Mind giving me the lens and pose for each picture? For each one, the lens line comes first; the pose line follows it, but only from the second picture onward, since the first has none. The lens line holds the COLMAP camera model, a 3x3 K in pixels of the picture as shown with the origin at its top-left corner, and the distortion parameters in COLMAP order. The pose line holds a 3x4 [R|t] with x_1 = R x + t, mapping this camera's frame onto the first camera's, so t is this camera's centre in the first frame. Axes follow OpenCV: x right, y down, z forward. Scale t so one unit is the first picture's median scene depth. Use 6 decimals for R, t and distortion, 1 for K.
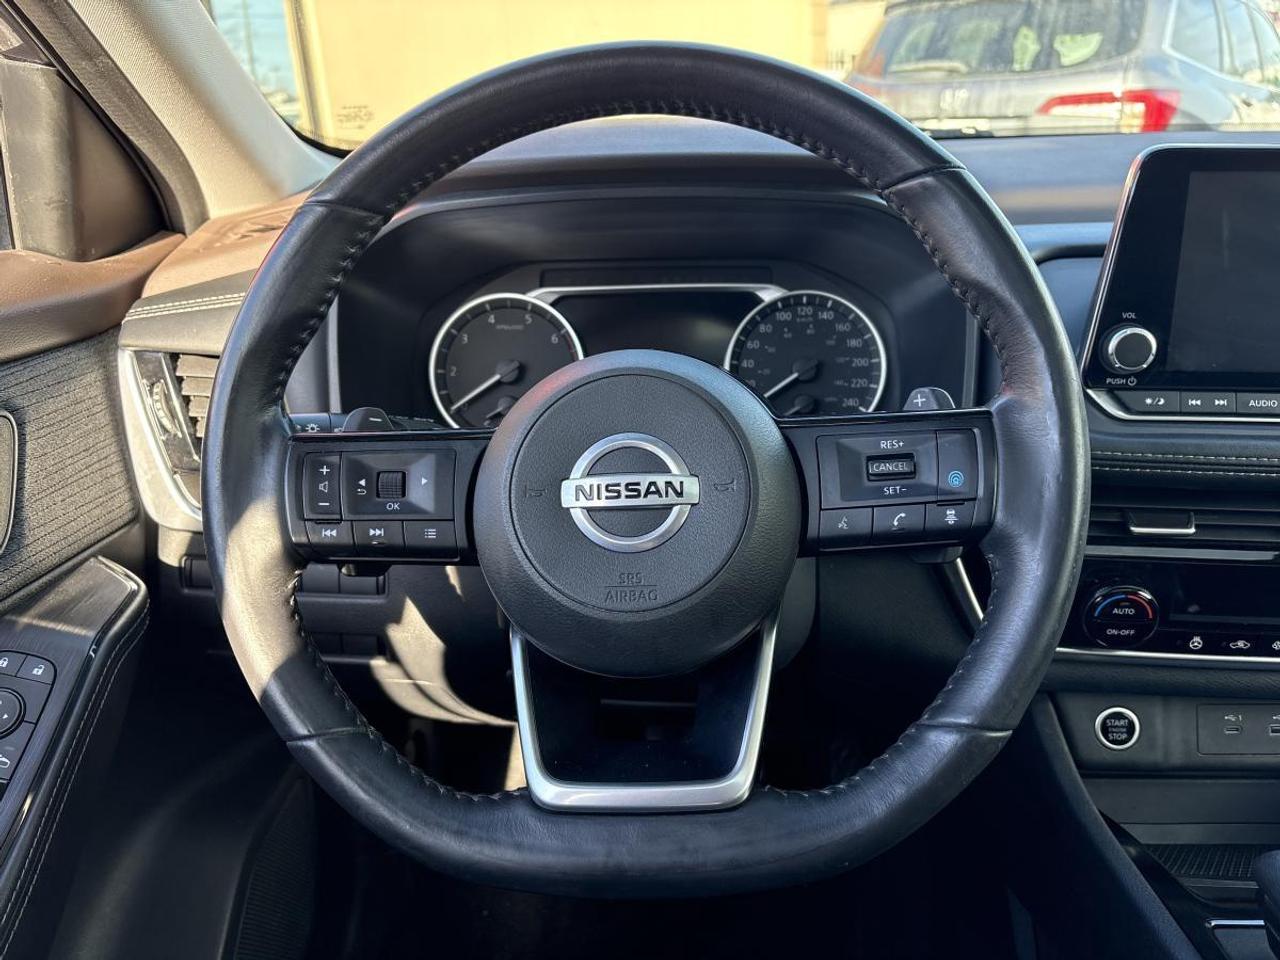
lens RADIAL K [[983.0, 0, 650.4], [0, 983.0, 482.7], [0, 0, 1]] dist [0.038397, -0.009592]
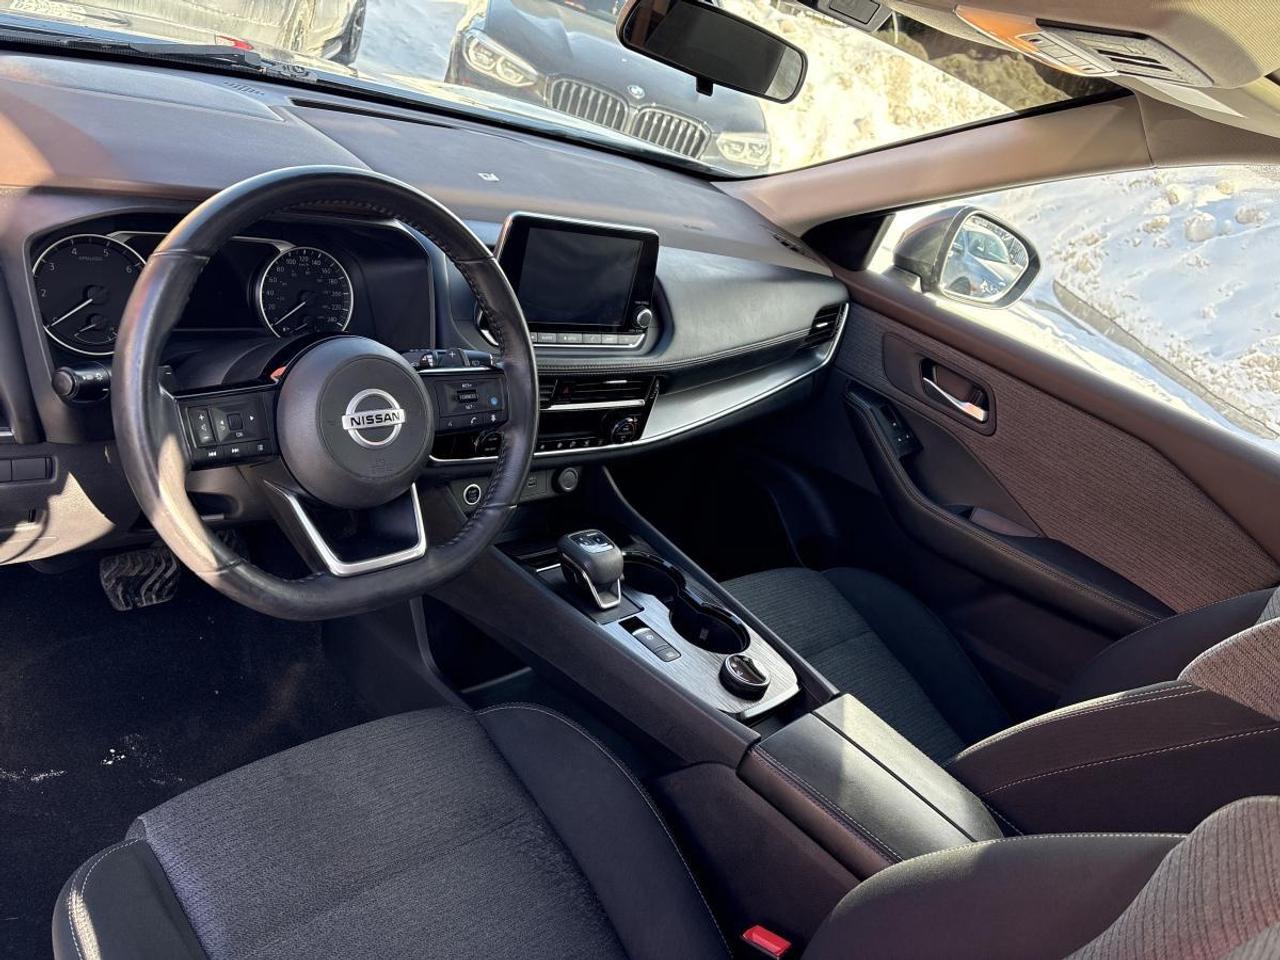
lens RADIAL K [[956.3, 0, 640.0], [0, 956.3, 480.0], [0, 0, 1]] dist [0.078397, -0.092731]
pose [[0.630139, -0.132715, 0.765057, -0.778963], [-0.052830, 0.975674, 0.212764, -0.204958], [-0.774683, -0.174489, 0.607799, -0.413032]]
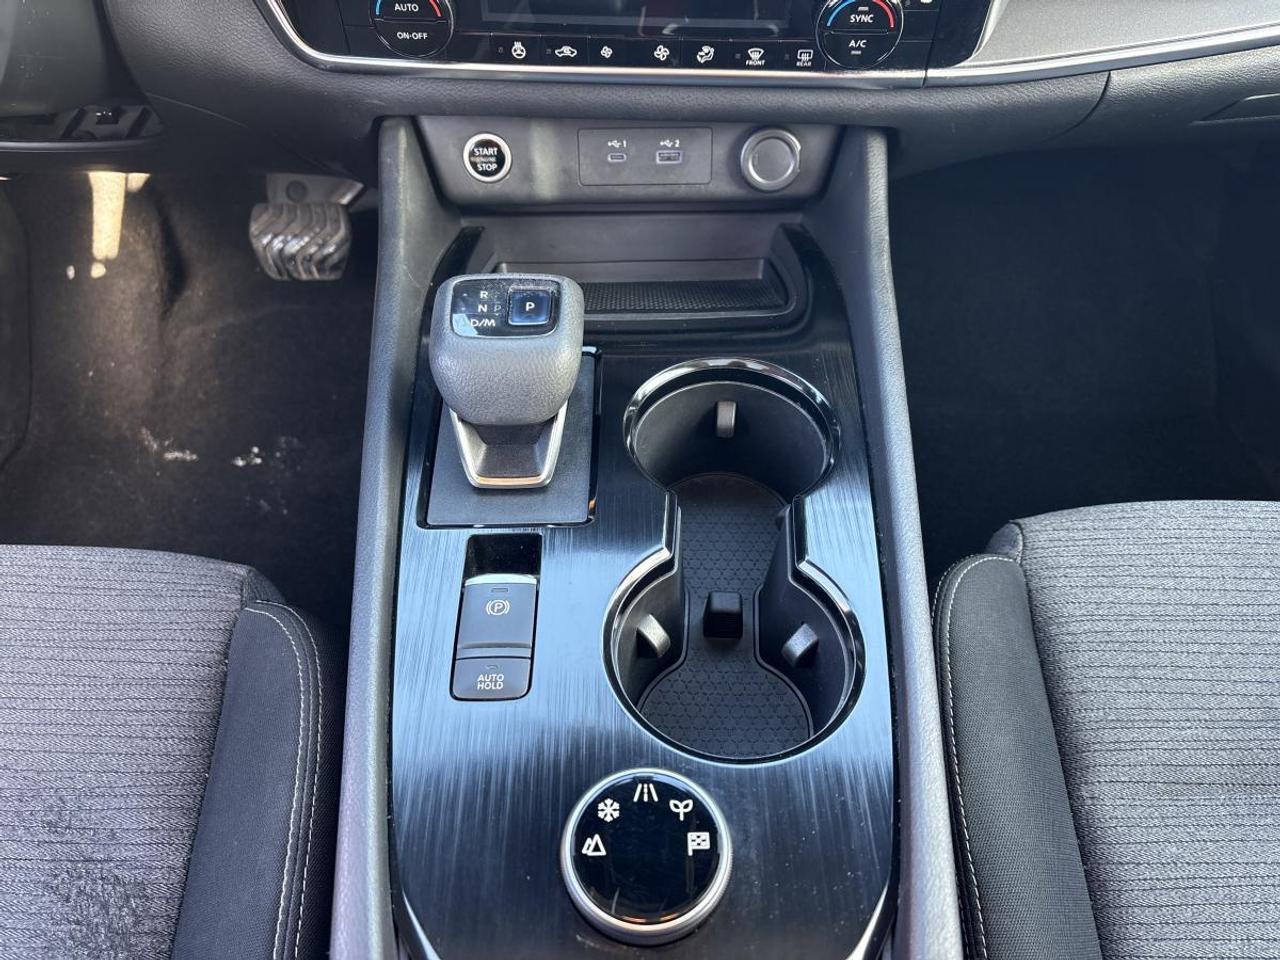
lens RADIAL K [[986.3, 0, 640.0], [0, 986.3, 480.0], [0, 0, 1]] dist [0.005972, 0.002757]
pose [[0.998591, -0.027078, 0.045646, 0.569127], [0.001155, 0.870942, 0.491384, 0.061398], [-0.053061, -0.490639, 0.869746, 0.064527]]
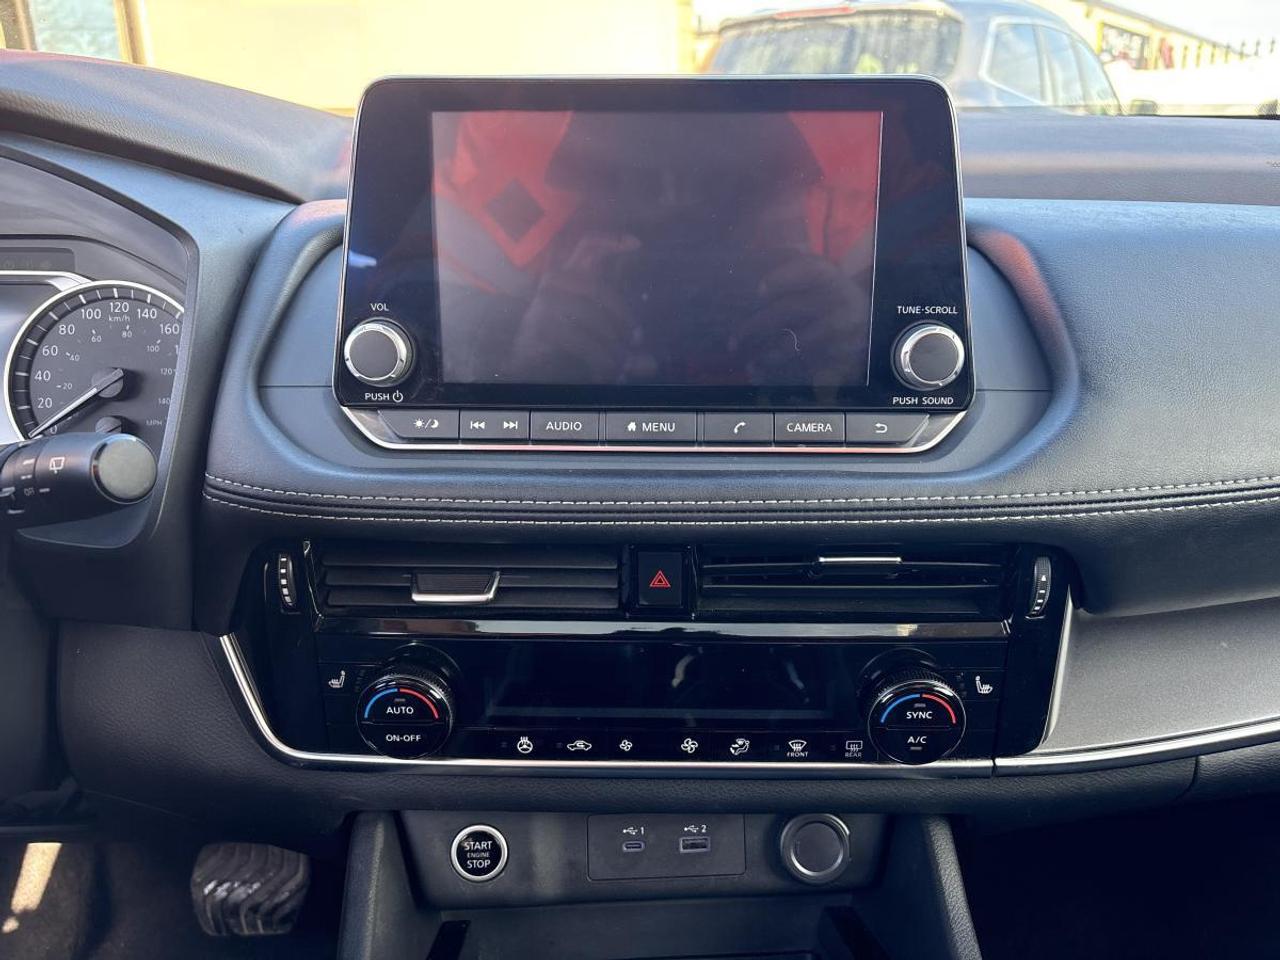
lens RADIAL K [[986.3, 0, 640.0], [0, 986.3, 480.0], [0, 0, 1]] dist [0.005972, 0.002757]
pose [[0.996480, -0.013232, 0.082782, 0.542450], [0.015325, 0.999578, -0.024689, -0.017772], [-0.082420, 0.025871, 0.996262, 0.232220]]
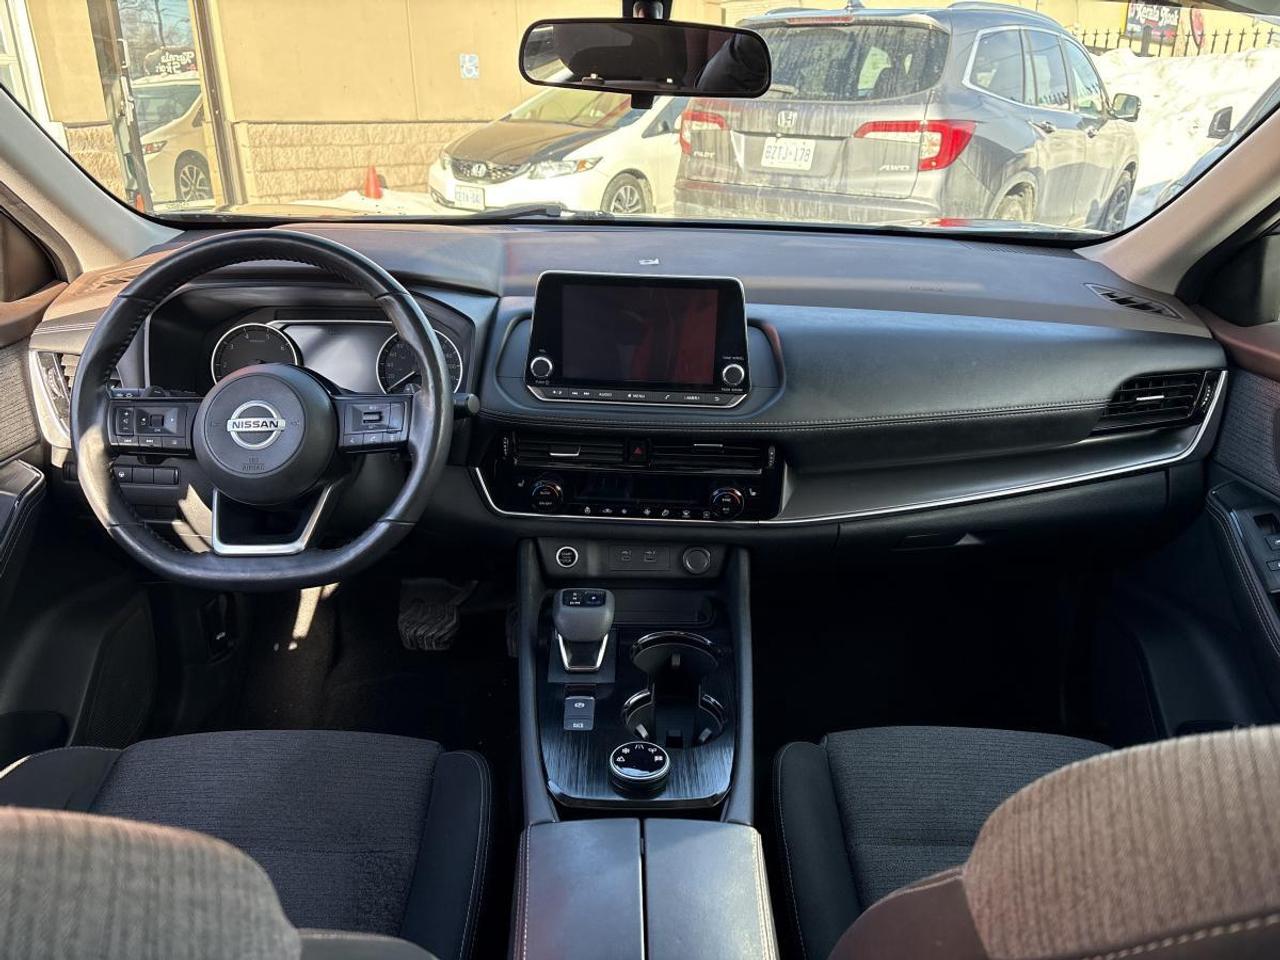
lens RADIAL K [[980.7, 0, 660.7], [0, 980.7, 484.3], [0, 0, 1]] dist [0.024445, -0.002252]
pose [[0.996184, 0.014926, 0.085992, 0.494419], [-0.017410, 0.999451, 0.028202, 0.044899], [-0.085523, -0.029591, 0.995897, -0.968521]]
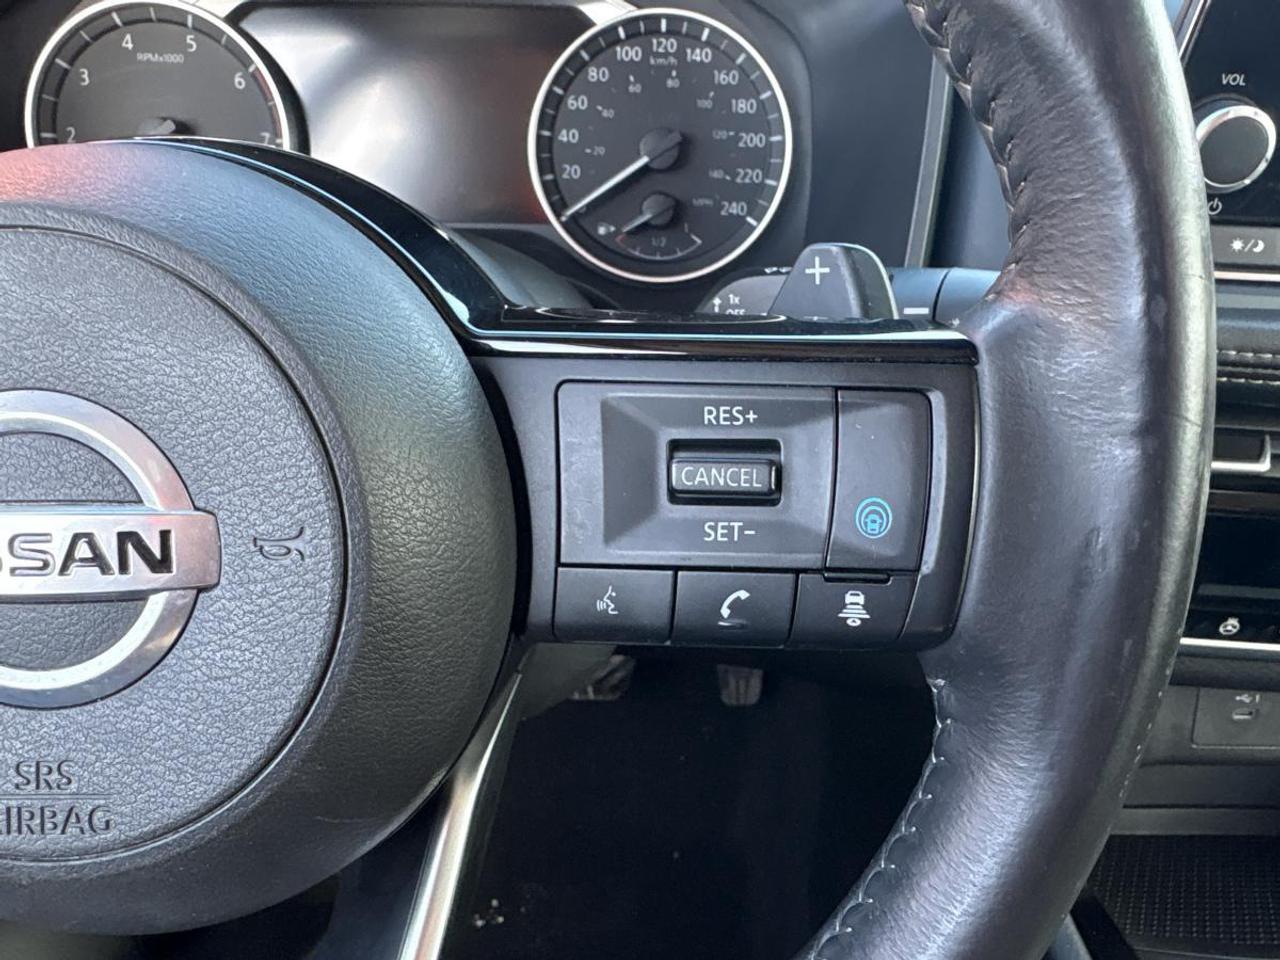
lens RADIAL K [[970.9, 0, 640.0], [0, 970.9, 480.0], [0, 0, 1]] dist [0.011314, -0.006386]
pose [[0.998582, 0.009837, 0.052317, 0.125911], [-0.022824, 0.966981, 0.253825, -0.077055], [-0.048092, -0.254659, 0.965834, 0.407982]]
